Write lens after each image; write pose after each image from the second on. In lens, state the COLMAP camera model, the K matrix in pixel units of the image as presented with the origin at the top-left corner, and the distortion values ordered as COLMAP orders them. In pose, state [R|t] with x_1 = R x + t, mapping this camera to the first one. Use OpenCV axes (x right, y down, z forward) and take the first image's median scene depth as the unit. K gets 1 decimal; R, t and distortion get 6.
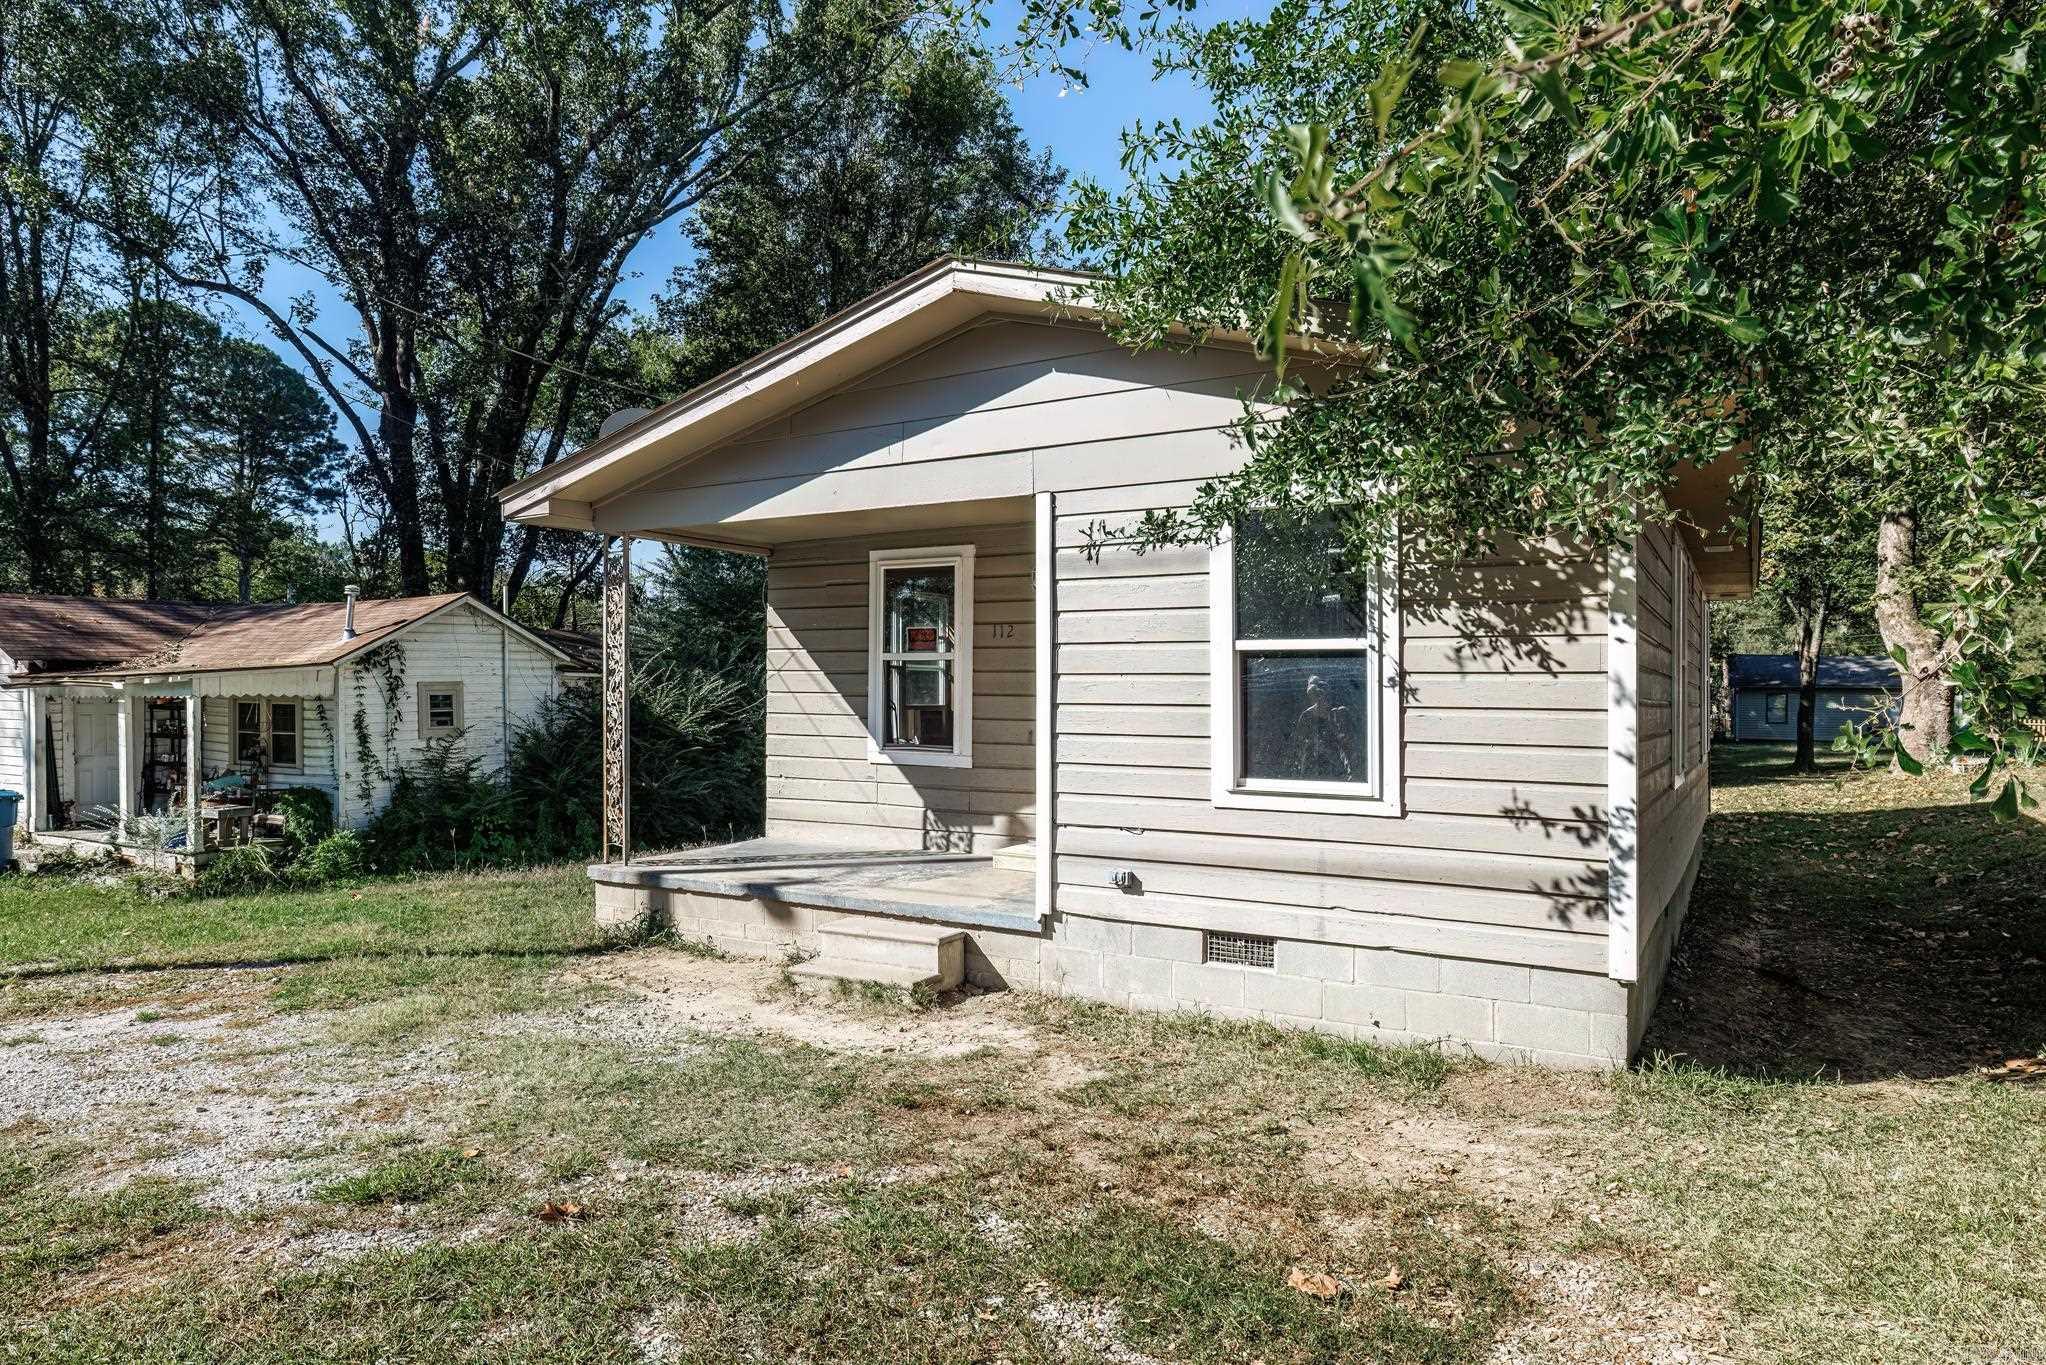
lens RADIAL K [[1232.9, 0, 1023.0], [0, 1232.9, 682.5], [0, 0, 1]] dist [0.002738, -0.000490]
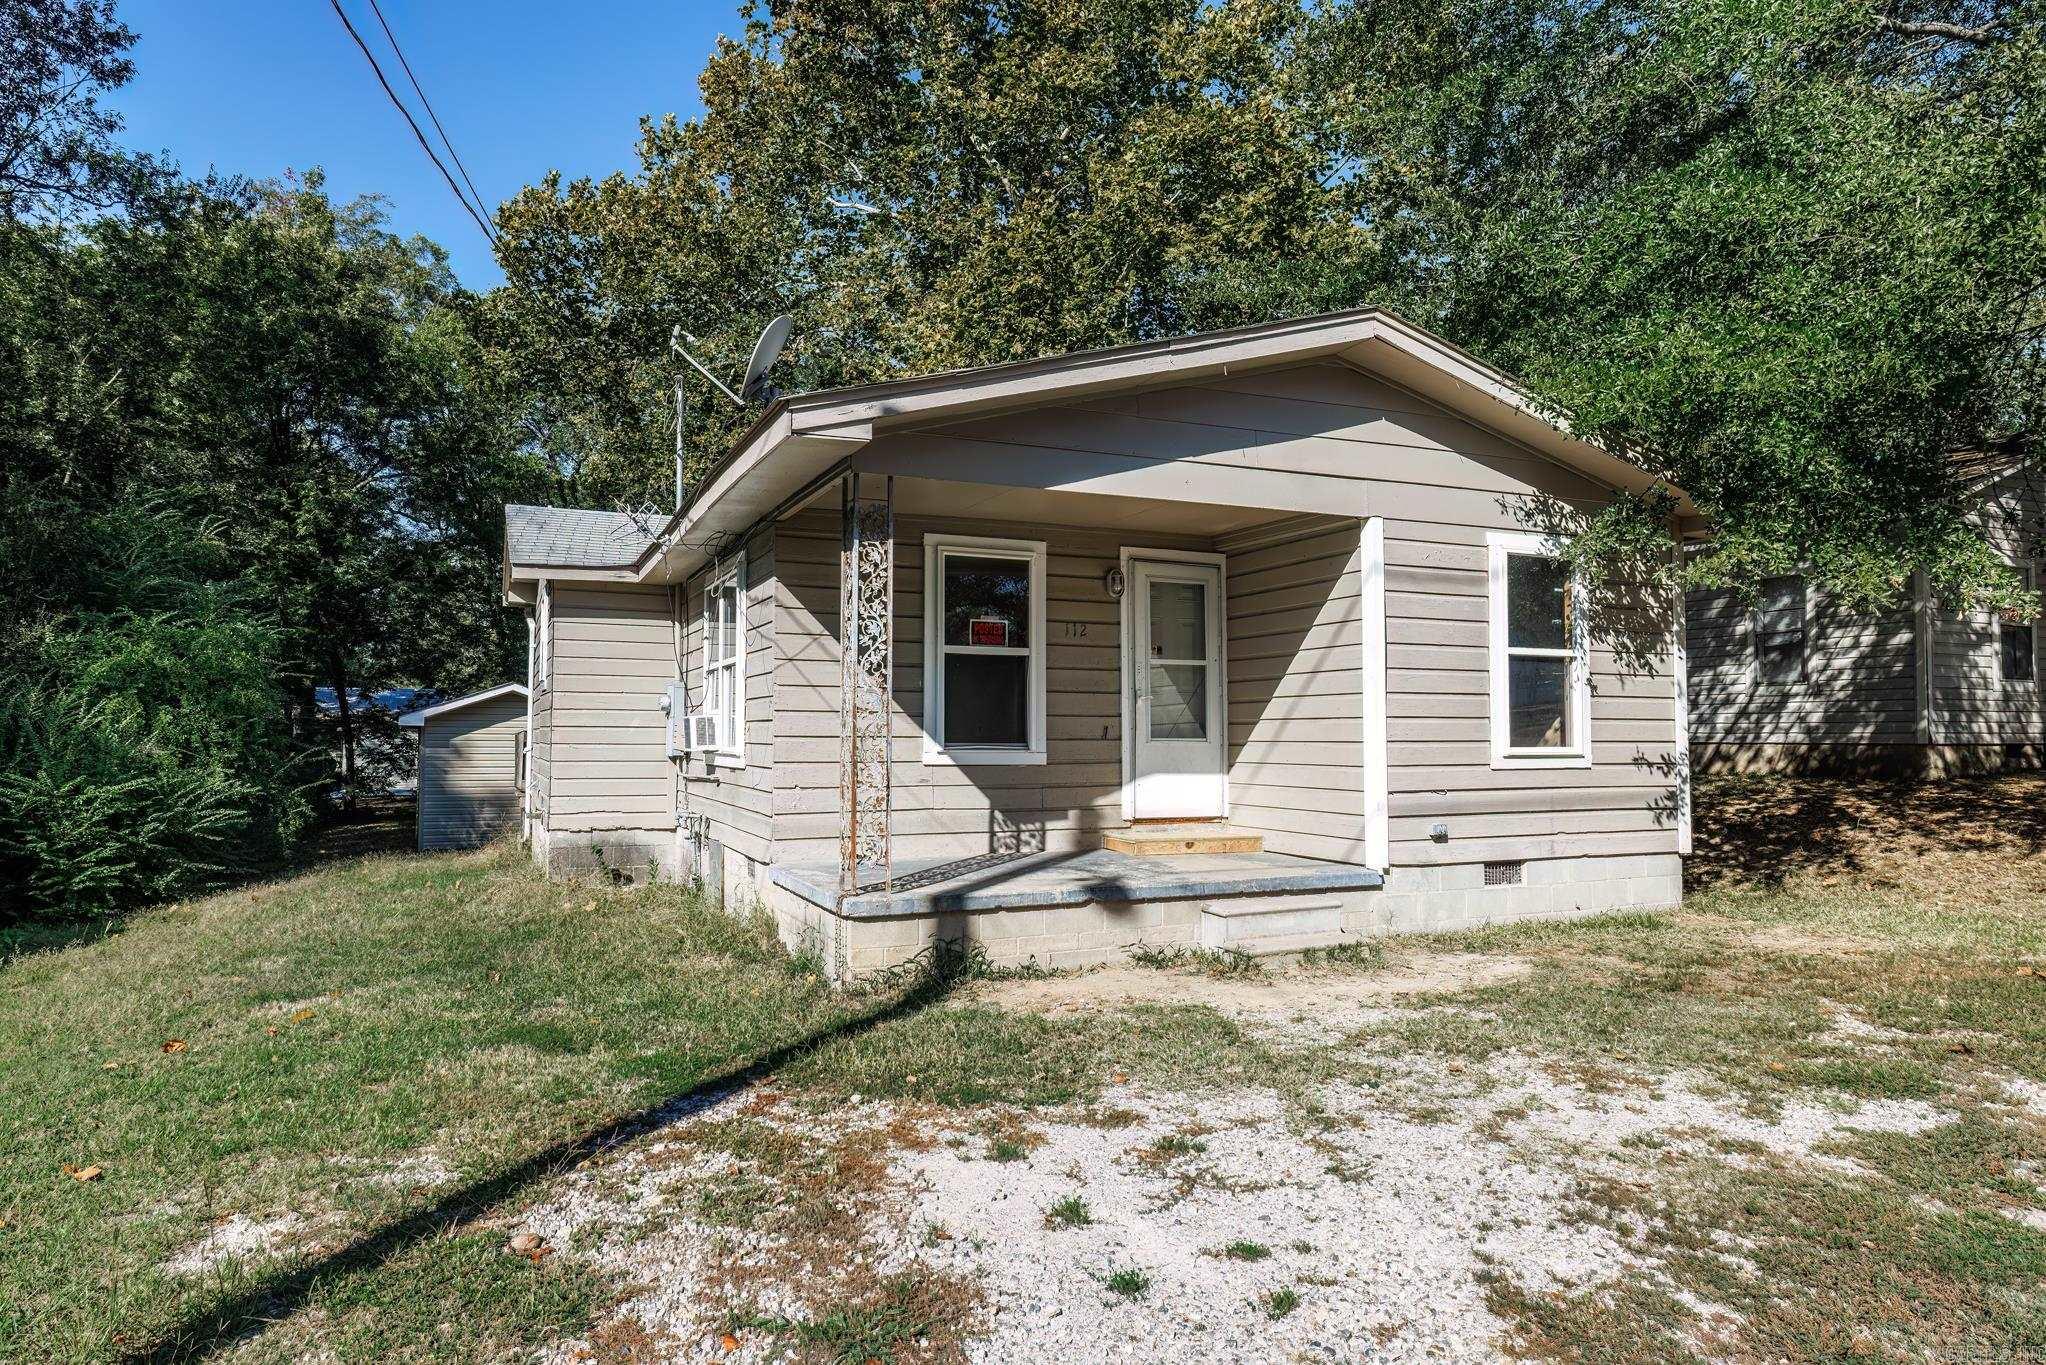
lens RADIAL K [[1200.5, 0, 1048.1], [0, 1200.5, 668.8], [0, 0, 1]] dist [-0.001451, -0.000432]
pose [[0.589754, 0.037481, 0.806713, -1.222267], [-0.003457, 0.999030, -0.043890, 0.051316], [-0.807575, 0.023095, 0.589312, 0.626768]]
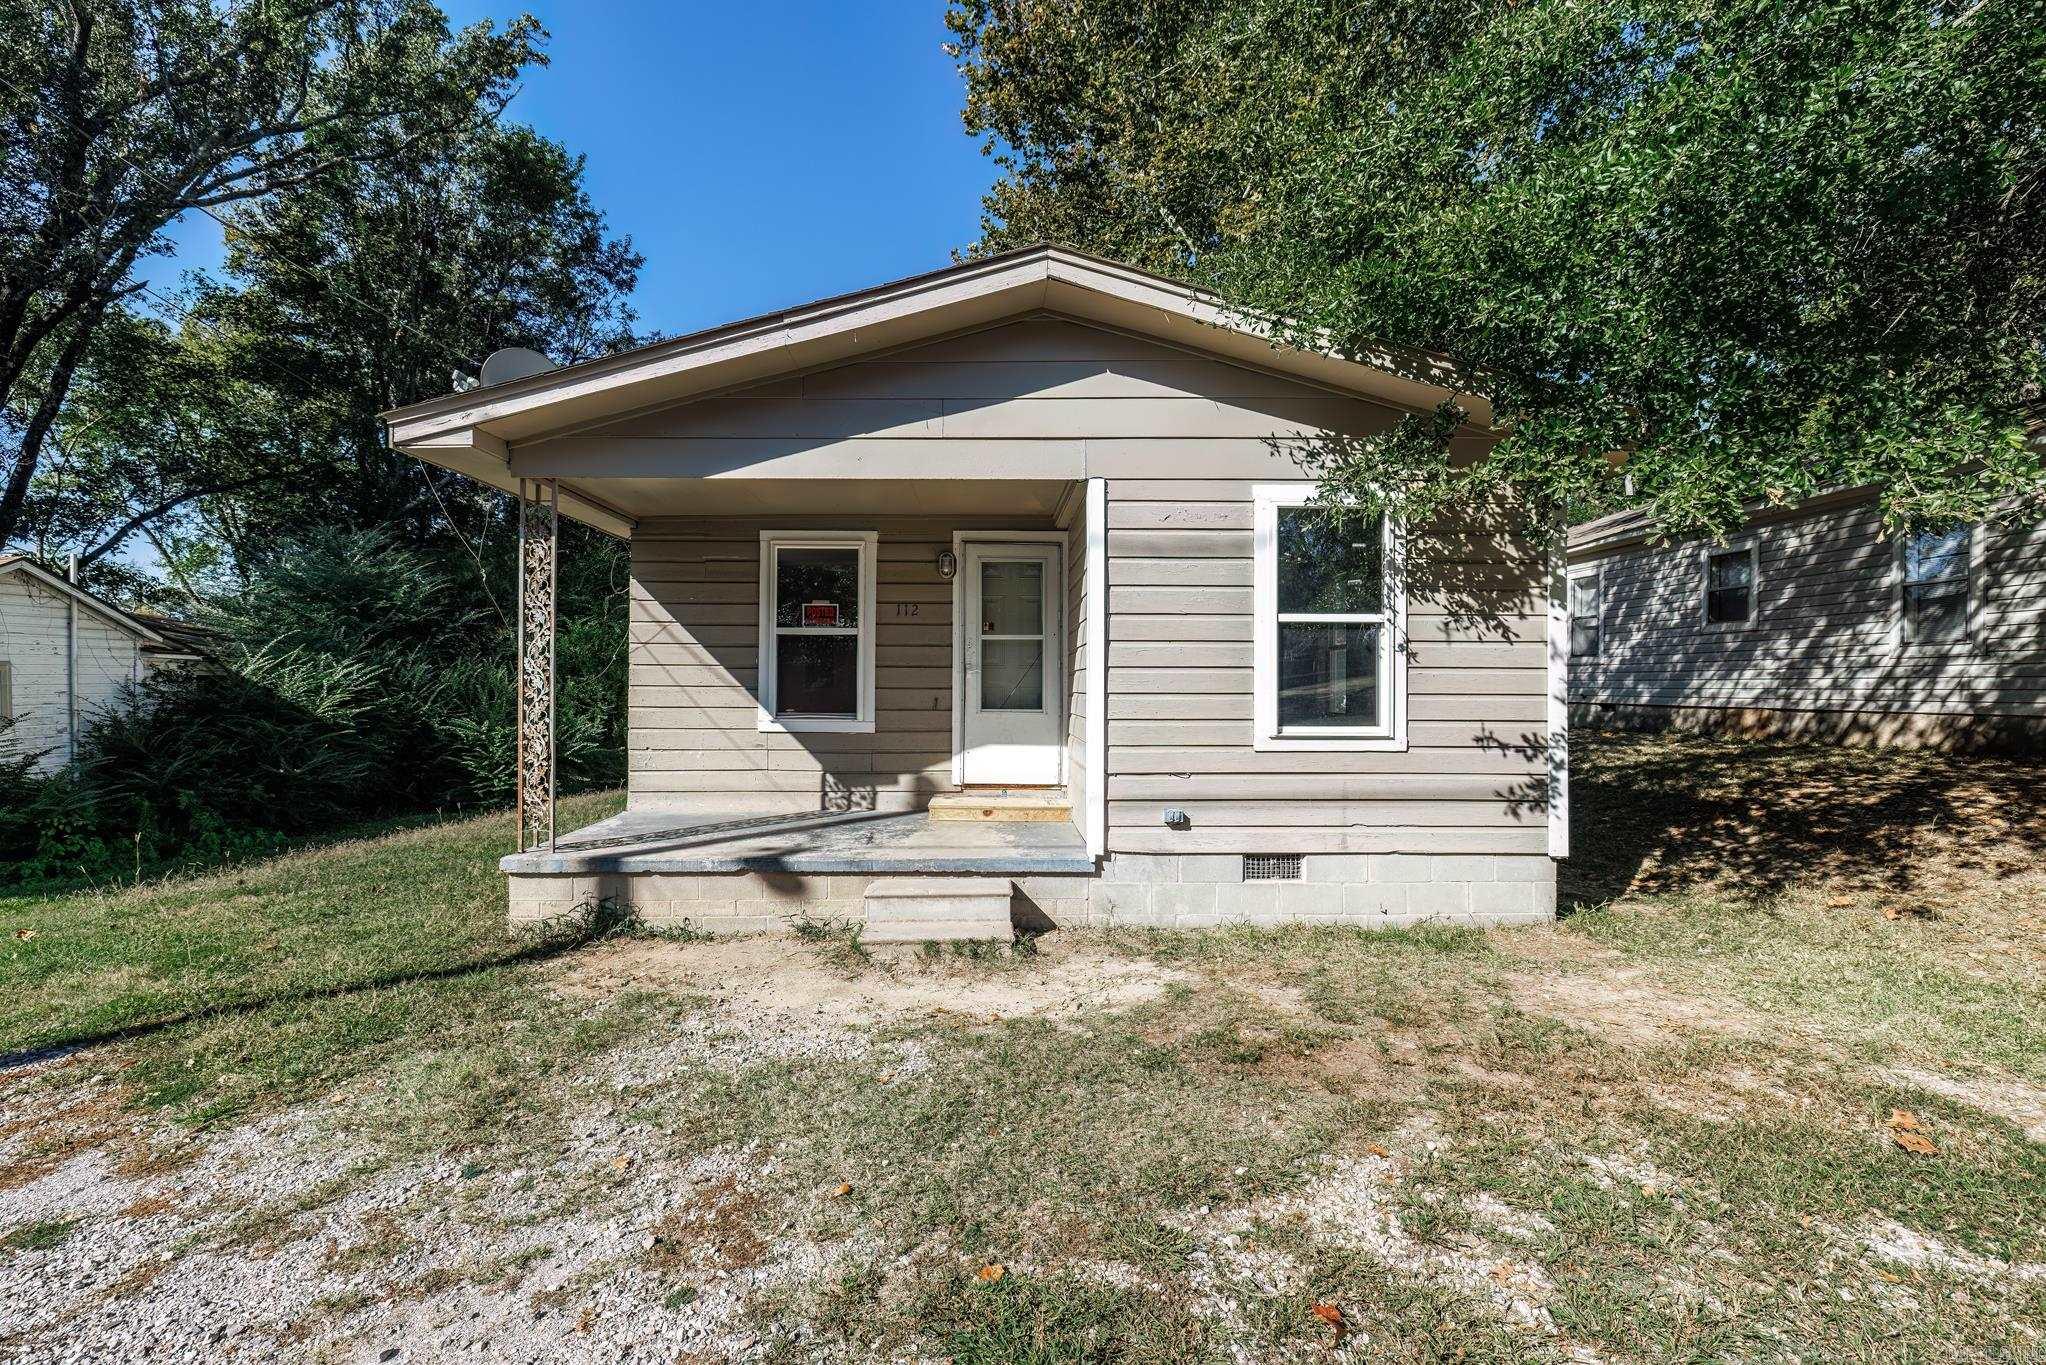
lens RADIAL K [[860.5, 0, 1015.9], [0, 860.5, 671.3], [0, 0, 1]] dist [0.001989, 0.000055]
pose [[0.857177, 0.004689, 0.515001, -0.489433], [-0.000528, 0.999966, -0.008226, 0.030404], [-0.515022, 0.006779, 0.857150, 0.403507]]
